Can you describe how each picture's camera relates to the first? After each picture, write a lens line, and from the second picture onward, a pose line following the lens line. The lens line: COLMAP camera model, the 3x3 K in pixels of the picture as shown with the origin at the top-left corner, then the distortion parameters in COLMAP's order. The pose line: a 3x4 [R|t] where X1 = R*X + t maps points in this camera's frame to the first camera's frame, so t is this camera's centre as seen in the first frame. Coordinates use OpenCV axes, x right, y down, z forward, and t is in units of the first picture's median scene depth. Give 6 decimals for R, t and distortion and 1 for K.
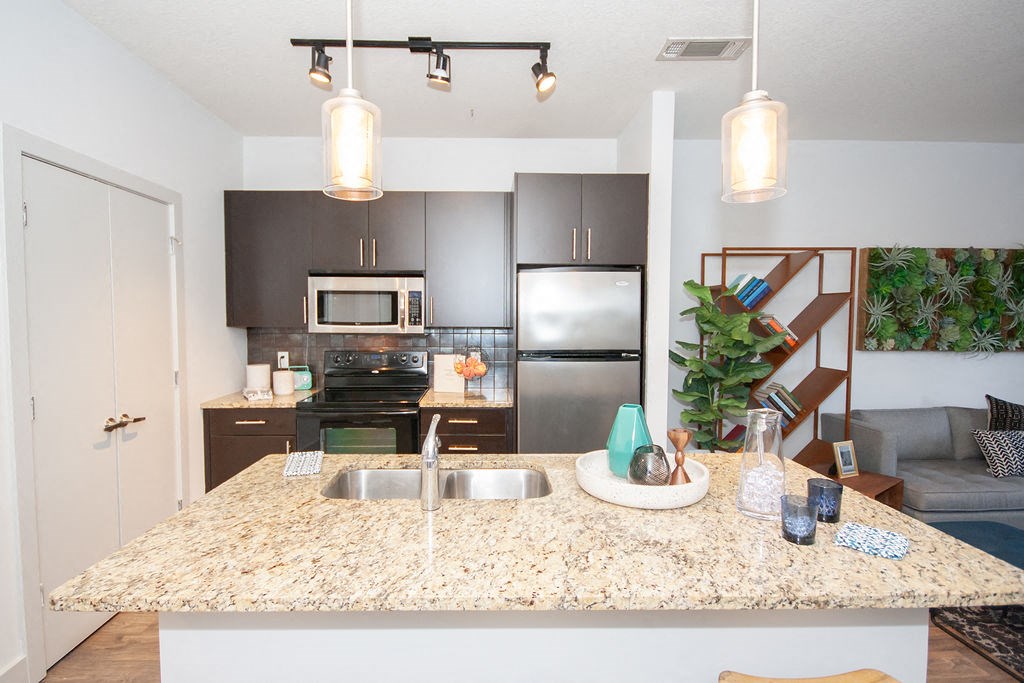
lens RADIAL K [[526.5, 0, 512.0], [0, 526.5, 341.5], [0, 0, 1]] dist [-0.000544, -0.000351]
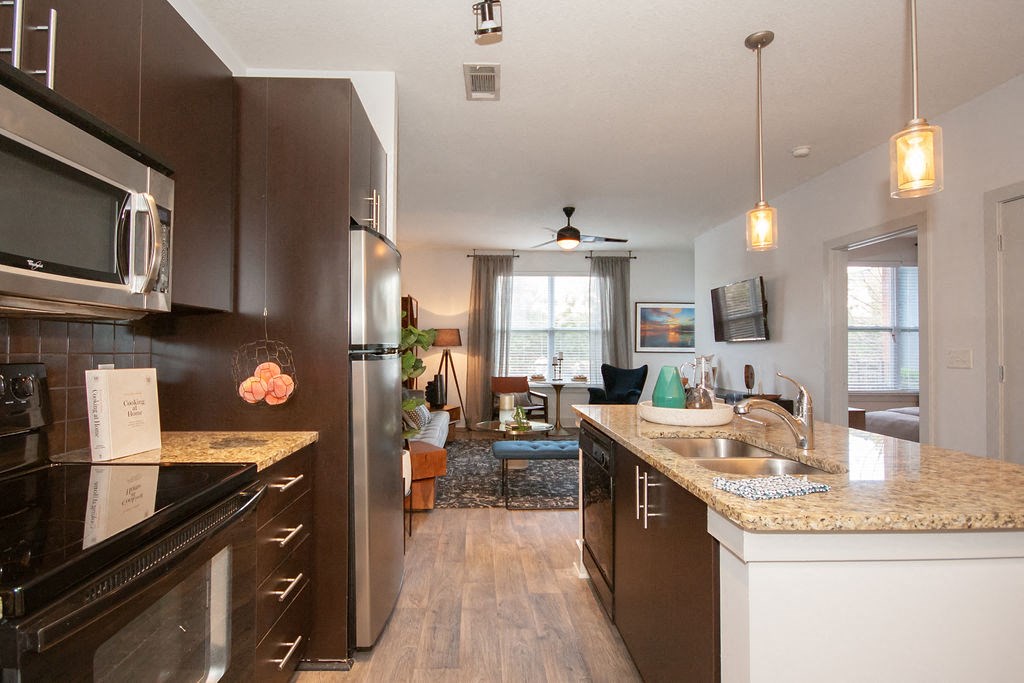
lens RADIAL K [[494.7, 0, 512.0], [0, 494.7, 341.5], [0, 0, 1]] dist [-0.070189, 0.031072]
pose [[0.016168, 0.006267, 0.999850, -0.550252], [0.046427, 0.998897, -0.007012, 0.023244], [-0.998791, 0.046533, 0.015859, 0.727948]]
